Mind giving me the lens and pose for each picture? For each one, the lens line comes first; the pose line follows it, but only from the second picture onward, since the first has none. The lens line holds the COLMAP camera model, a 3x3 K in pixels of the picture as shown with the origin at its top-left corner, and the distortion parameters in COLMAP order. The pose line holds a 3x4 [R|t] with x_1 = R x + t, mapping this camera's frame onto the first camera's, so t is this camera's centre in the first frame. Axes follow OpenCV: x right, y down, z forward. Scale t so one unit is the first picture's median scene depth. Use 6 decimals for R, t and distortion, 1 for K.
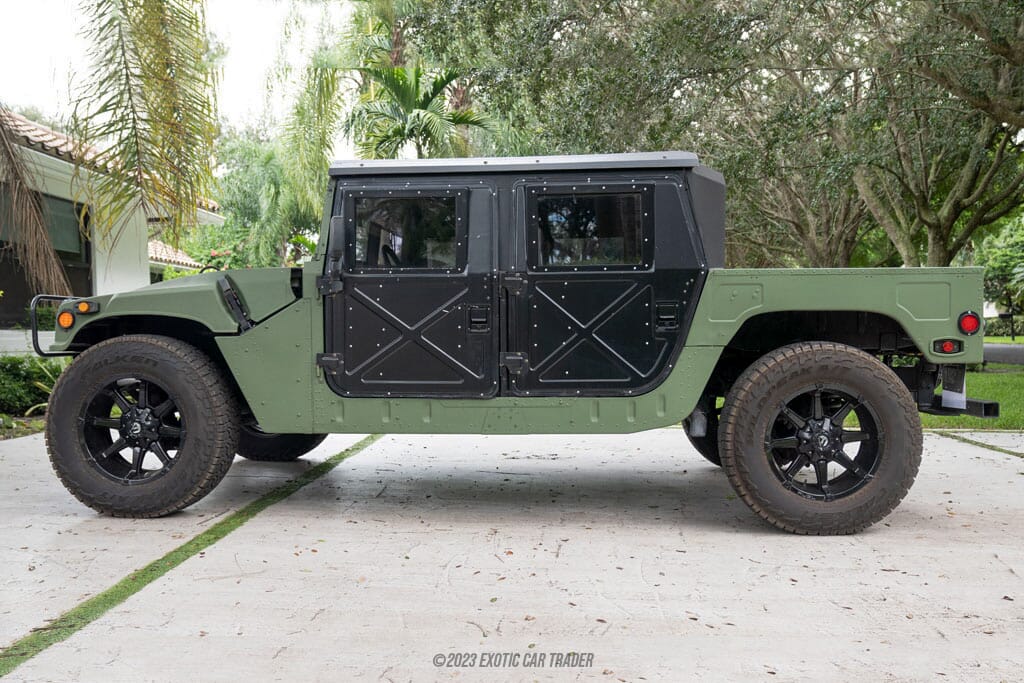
lens RADIAL K [[875.0, 0, 512.0], [0, 875.0, 341.5], [0, 0, 1]] dist [-0.045233, 0.009500]
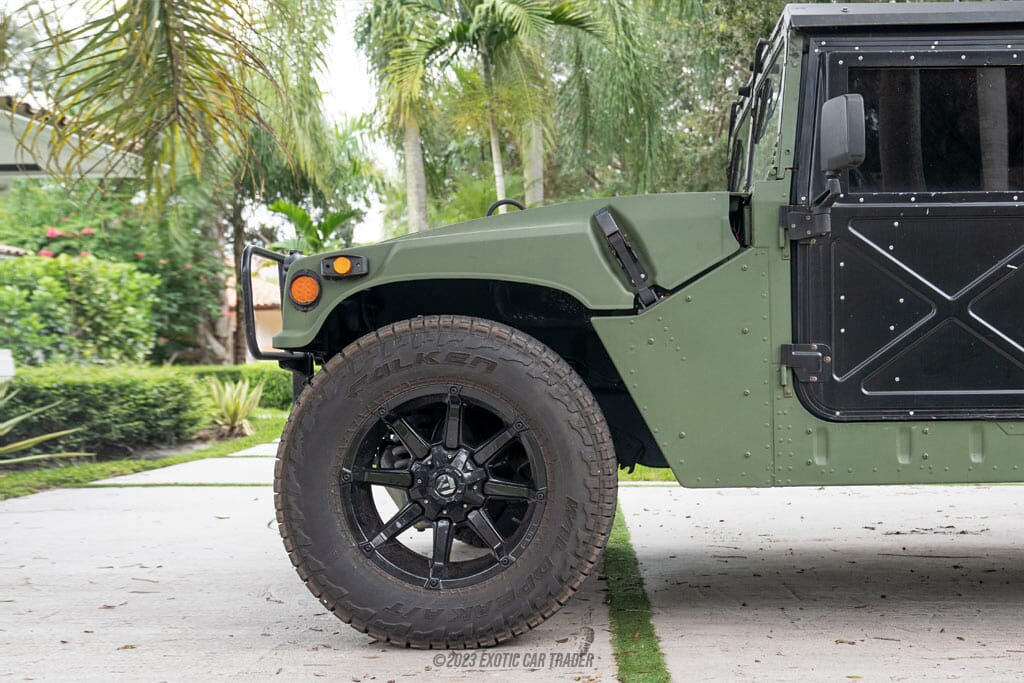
lens RADIAL K [[1219.1, 0, 512.0], [0, 1219.1, 341.5], [0, 0, 1]] dist [-0.017019, -0.012023]
pose [[0.998176, -0.011698, 0.059225, -0.439405], [0.012592, 0.999812, -0.014746, 0.021140], [-0.059041, 0.015465, 0.998136, 0.226869]]
